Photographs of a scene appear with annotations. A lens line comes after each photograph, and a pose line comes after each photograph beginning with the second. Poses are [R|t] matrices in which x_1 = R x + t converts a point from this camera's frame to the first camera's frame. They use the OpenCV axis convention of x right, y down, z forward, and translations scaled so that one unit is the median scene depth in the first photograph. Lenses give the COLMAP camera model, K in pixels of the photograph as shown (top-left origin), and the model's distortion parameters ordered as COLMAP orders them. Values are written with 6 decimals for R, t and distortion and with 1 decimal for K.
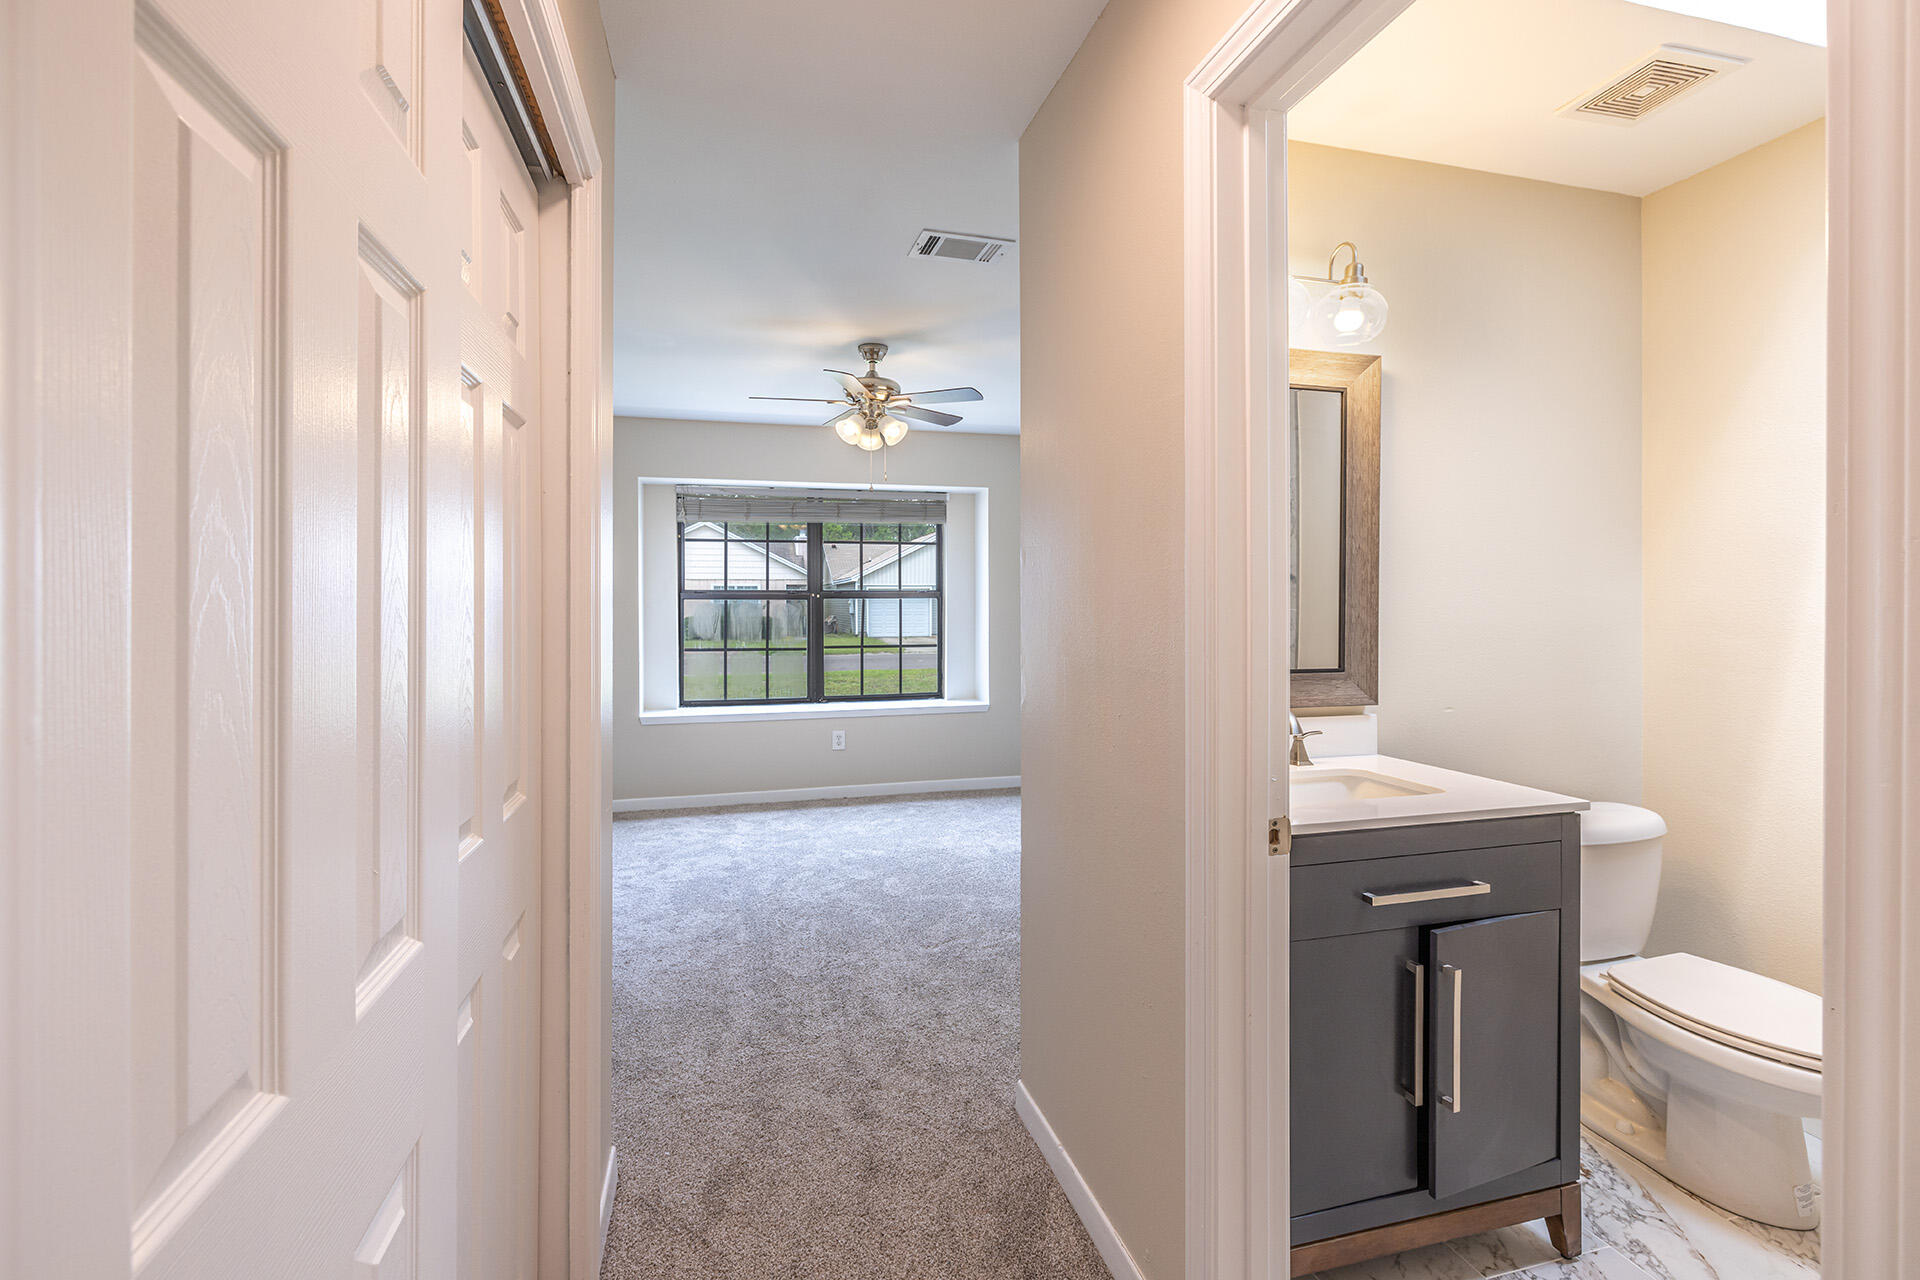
lens RADIAL K [[860.9, 0, 954.2], [0, 860.9, 593.8], [0, 0, 1]] dist [0.014407, -0.000098]
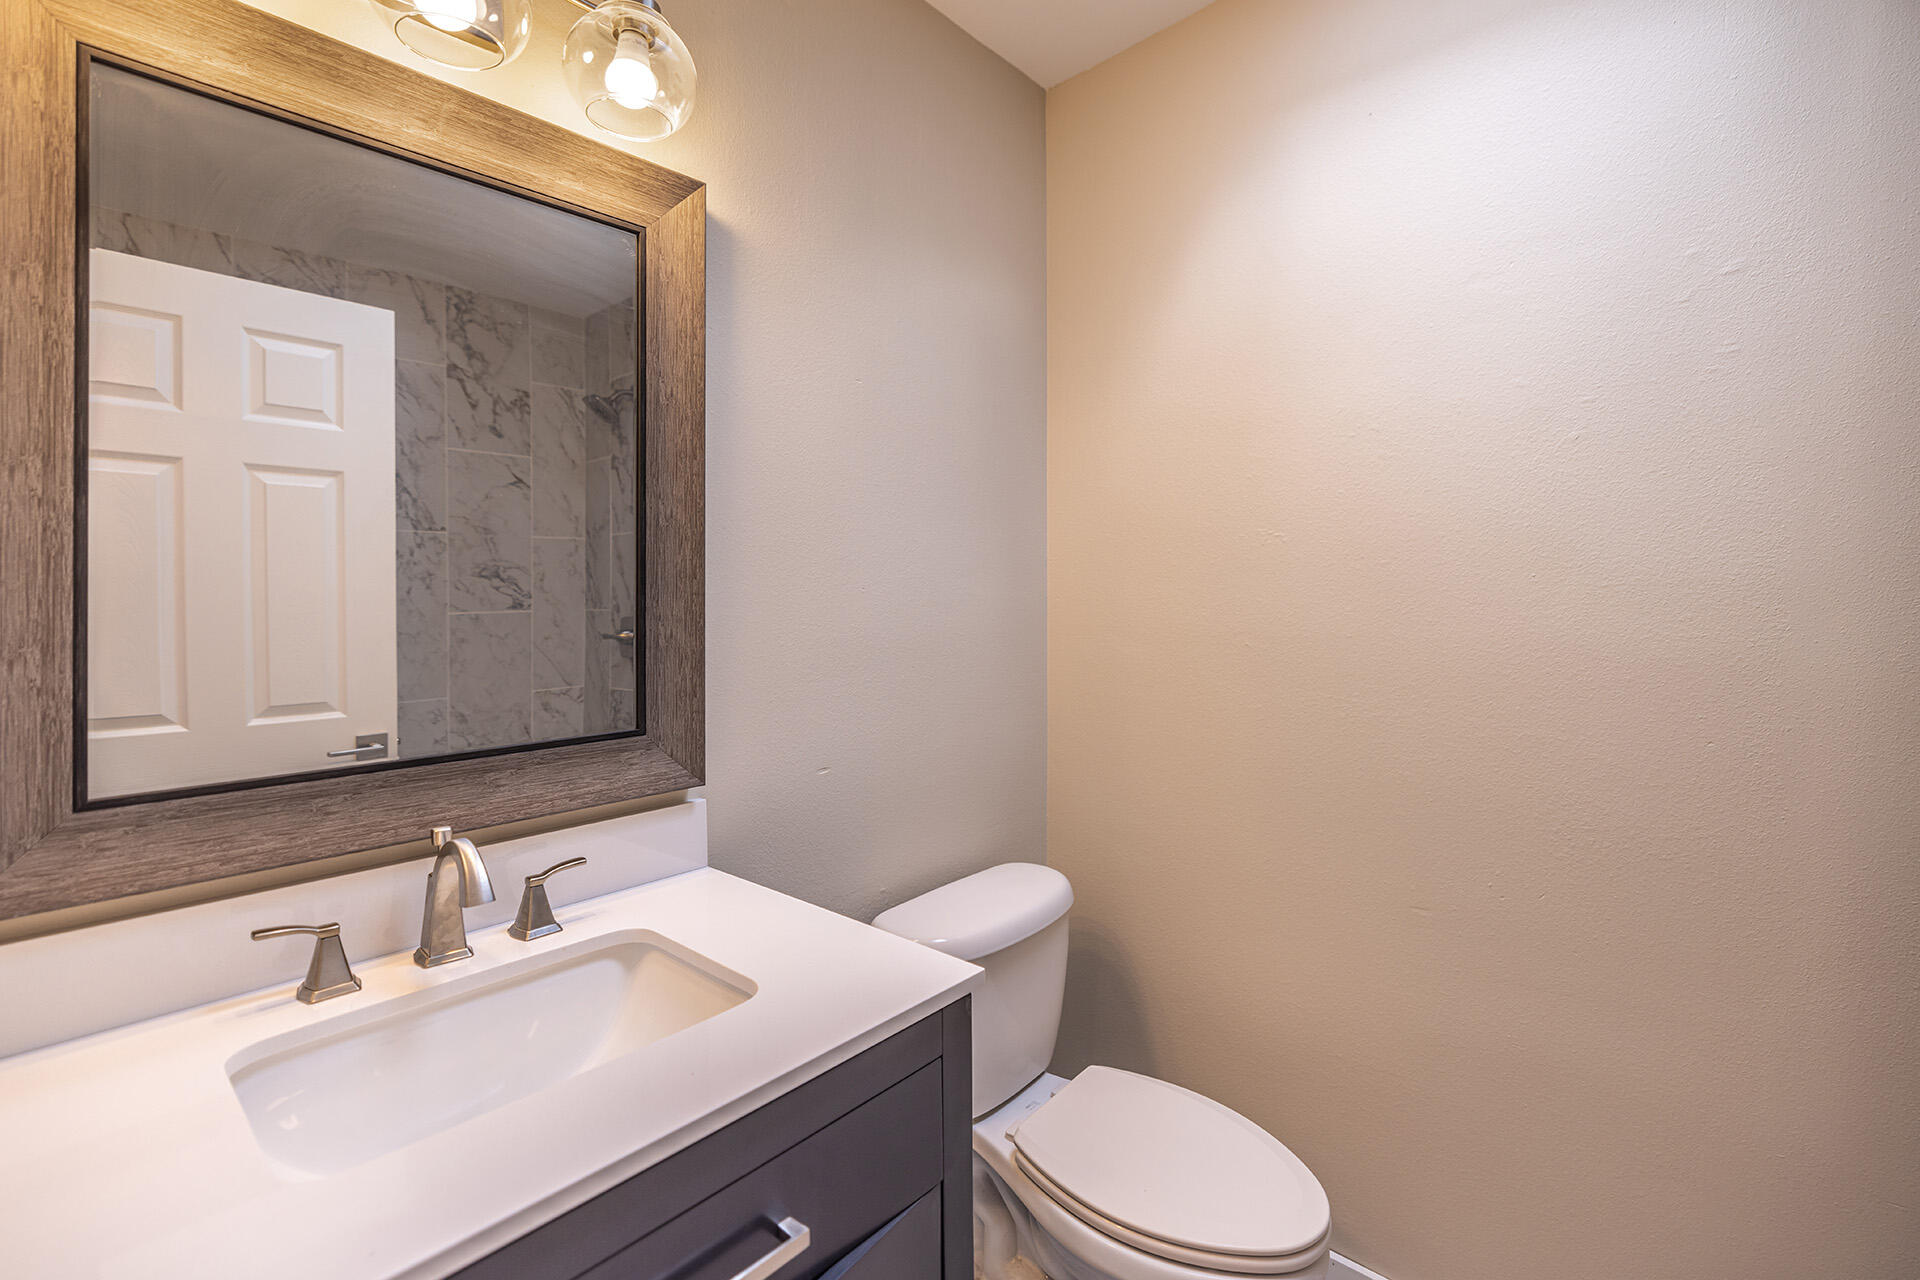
lens RADIAL K [[860.9, 0, 954.2], [0, 860.9, 593.8], [0, 0, 1]] dist [0.014407, -0.000098]
pose [[0.838079, -0.001794, 0.545546, 0.325455], [0.000734, 0.999997, 0.002161, -0.002632], [-0.545549, -0.001410, 0.838078, 0.435116]]
